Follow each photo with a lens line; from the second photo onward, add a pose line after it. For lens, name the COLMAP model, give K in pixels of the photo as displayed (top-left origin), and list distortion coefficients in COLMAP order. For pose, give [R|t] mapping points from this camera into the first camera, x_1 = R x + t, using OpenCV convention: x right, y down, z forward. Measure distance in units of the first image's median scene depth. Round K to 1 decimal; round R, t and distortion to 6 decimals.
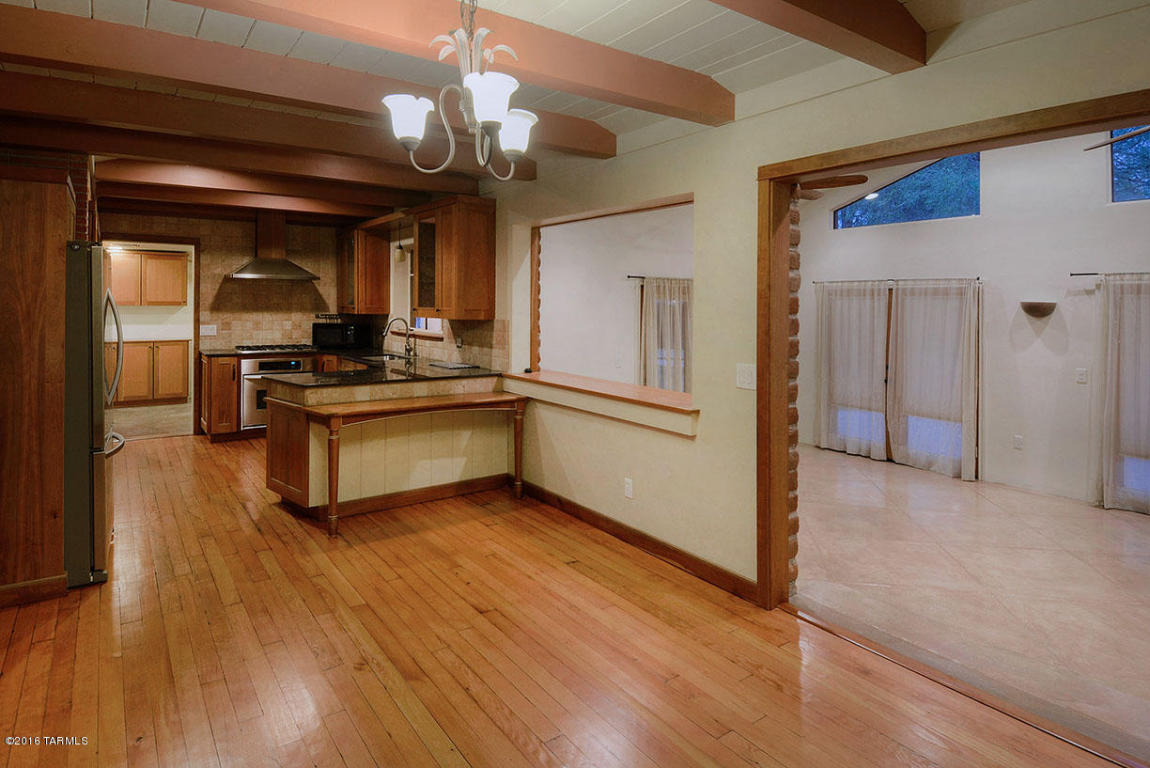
lens RADIAL K [[634.5, 0, 568.1], [0, 634.5, 312.0], [0, 0, 1]] dist [0.014812, -0.016388]
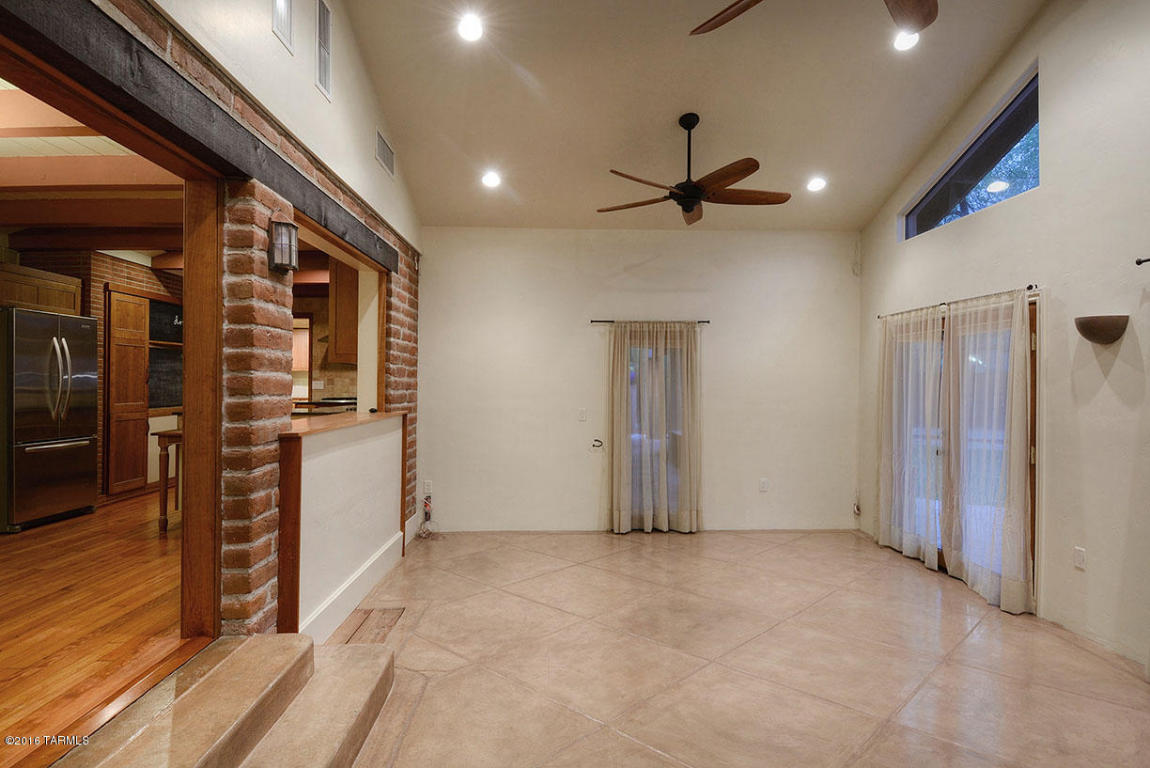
lens RADIAL K [[634.5, 0, 567.1], [0, 634.5, 396.0], [0, 0, 1]] dist [0.014812, -0.016388]
pose [[0.841681, 0.002979, -0.539967, 0.644961], [-0.000143, 0.999986, 0.005293, 0.052844], [0.539975, -0.004377, 0.841669, 0.254363]]
